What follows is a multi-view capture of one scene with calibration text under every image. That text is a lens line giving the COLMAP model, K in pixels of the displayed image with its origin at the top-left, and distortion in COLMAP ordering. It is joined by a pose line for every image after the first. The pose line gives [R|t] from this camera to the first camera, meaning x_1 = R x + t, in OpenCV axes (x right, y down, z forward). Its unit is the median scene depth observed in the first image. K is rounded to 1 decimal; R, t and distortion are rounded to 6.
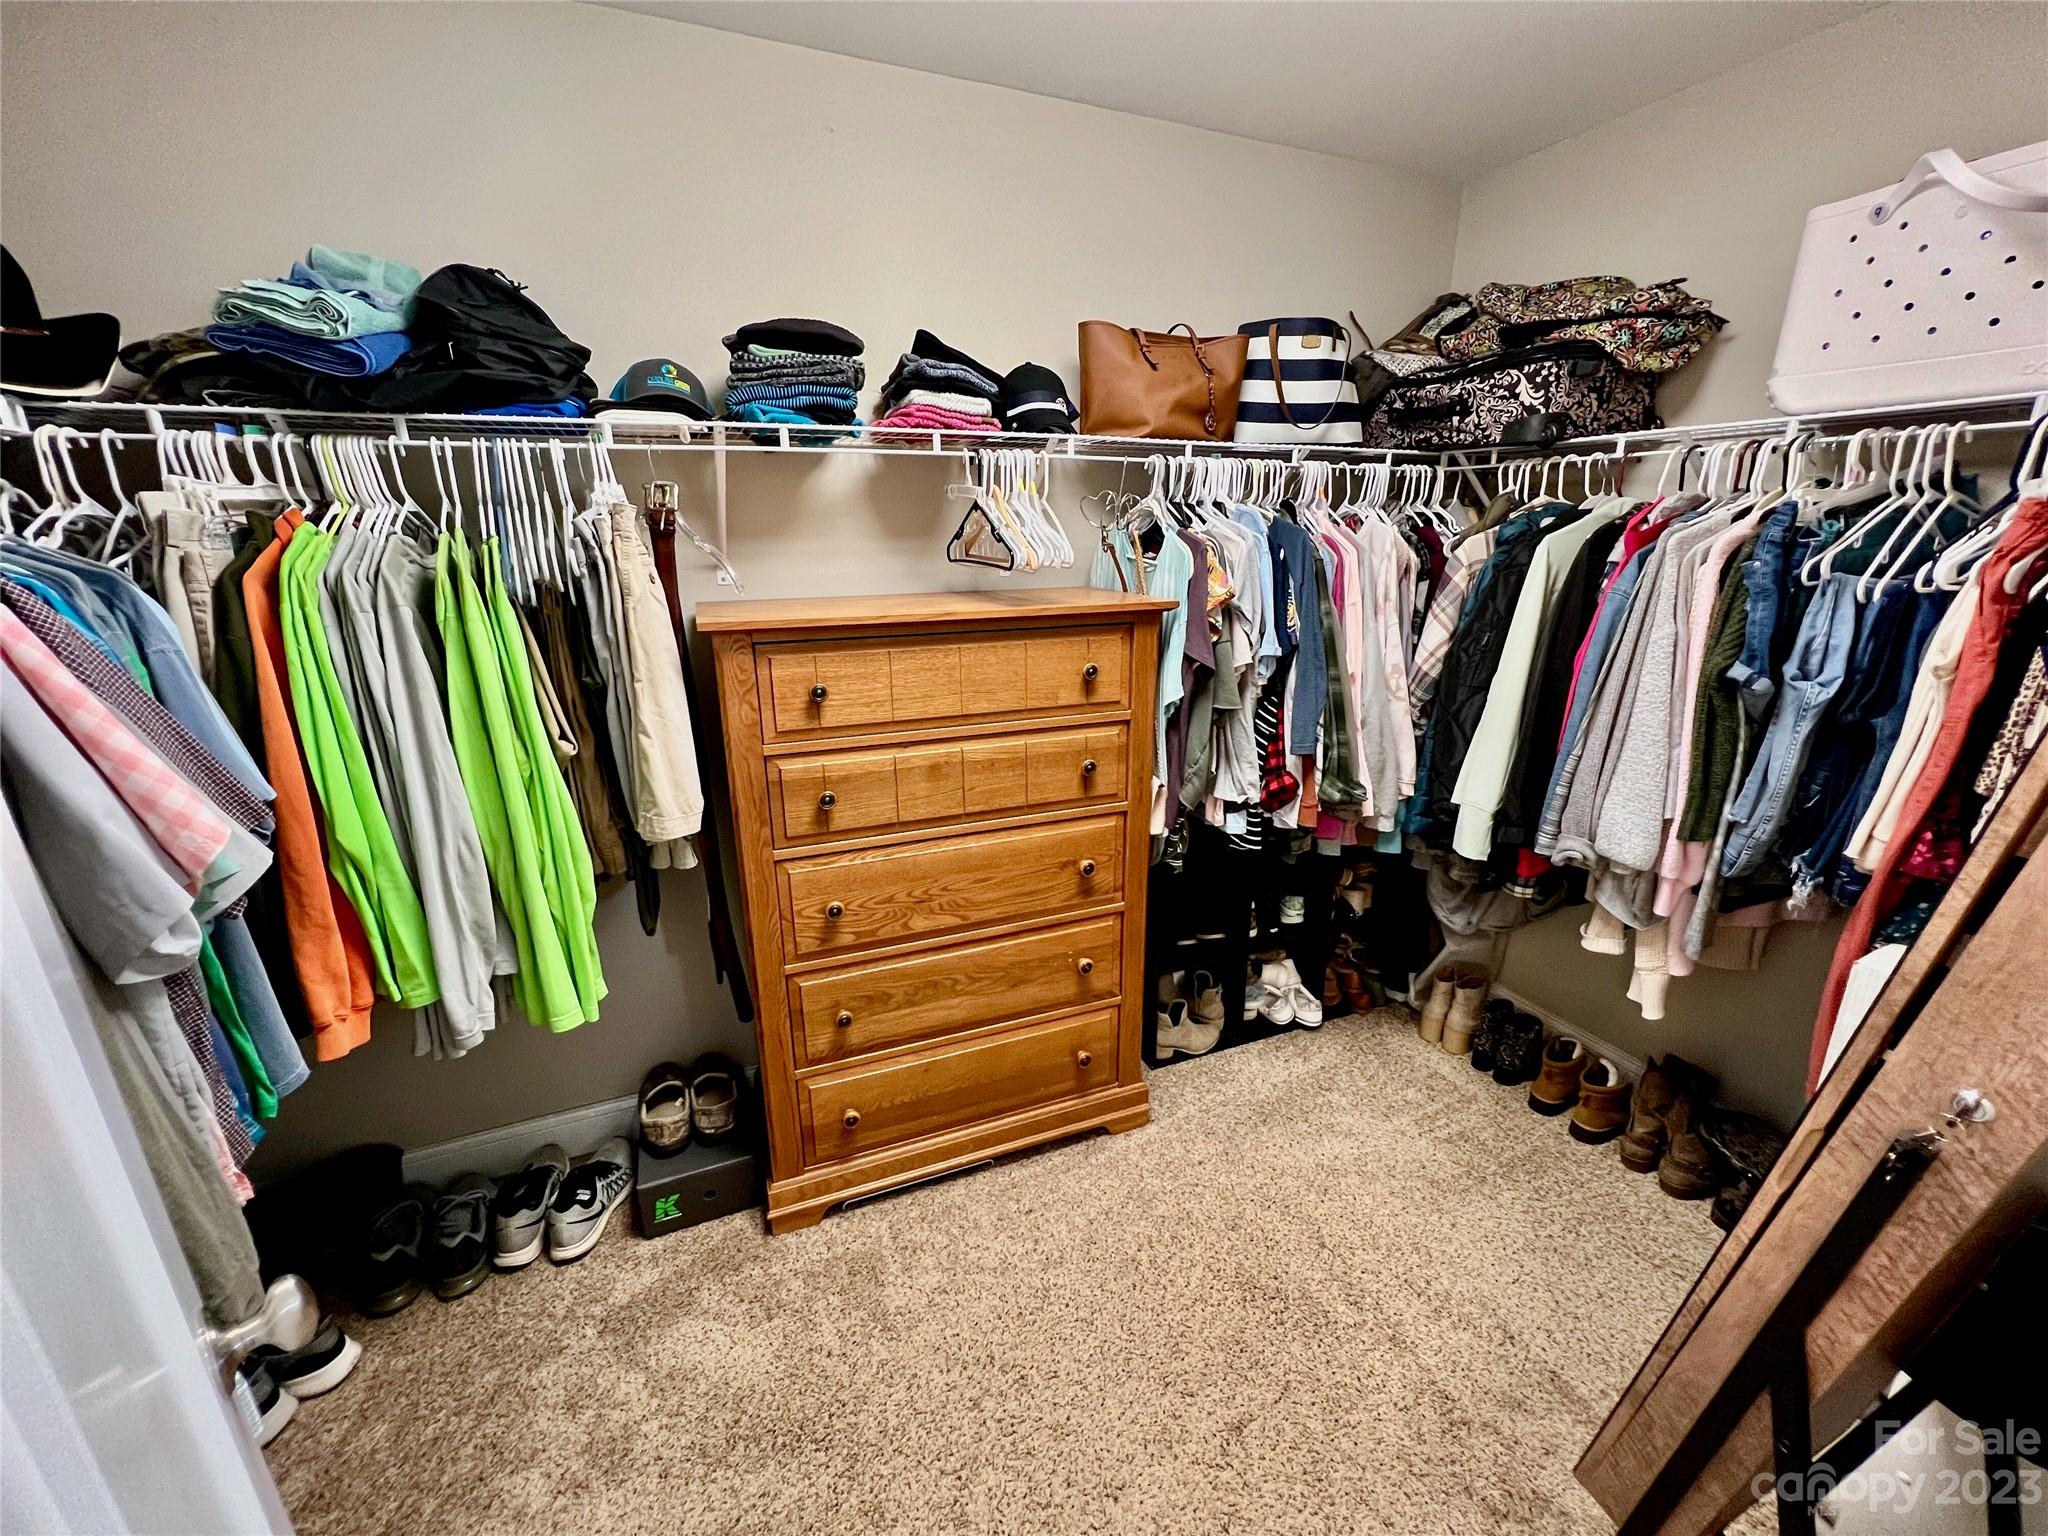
lens RADIAL K [[823.7, 0, 1024.9], [0, 823.7, 770.7], [0, 0, 1]] dist [-0.002383, 0.001429]
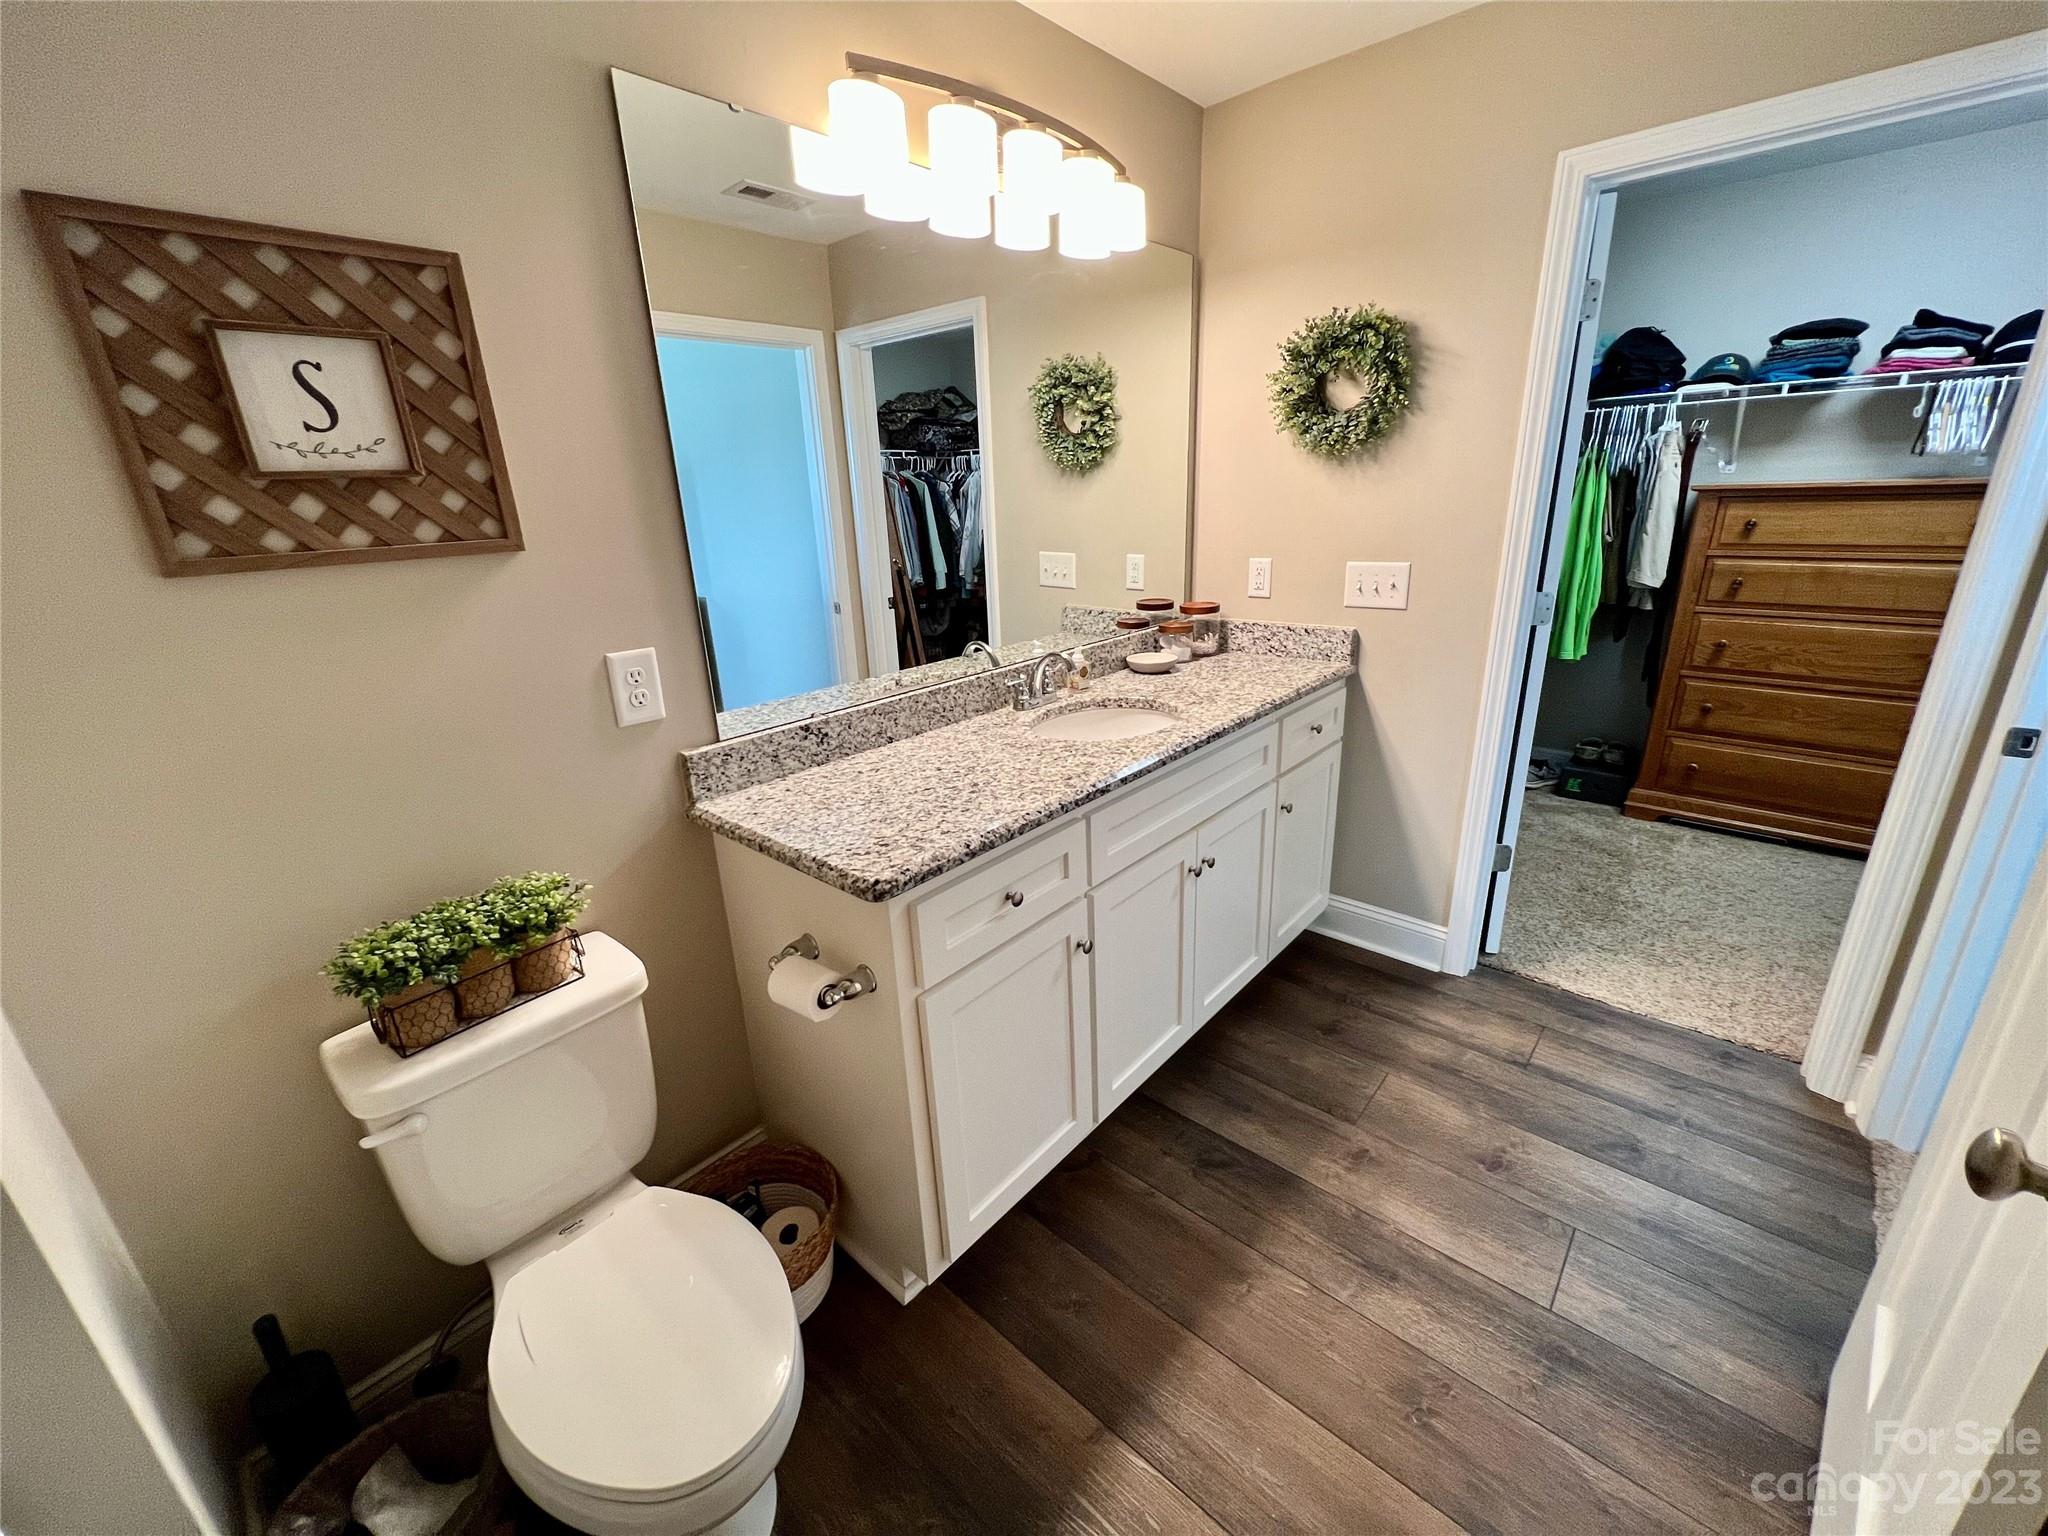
lens RADIAL K [[823.7, 0, 1022.8], [0, 823.7, 763.4], [0, 0, 1]] dist [-0.002383, 0.001429]
pose [[0.429882, 0.282281, -0.857624, 0.819834], [-0.222521, 0.953695, 0.202364, 0.424983], [0.875035, 0.103847, 0.472790, -1.343242]]
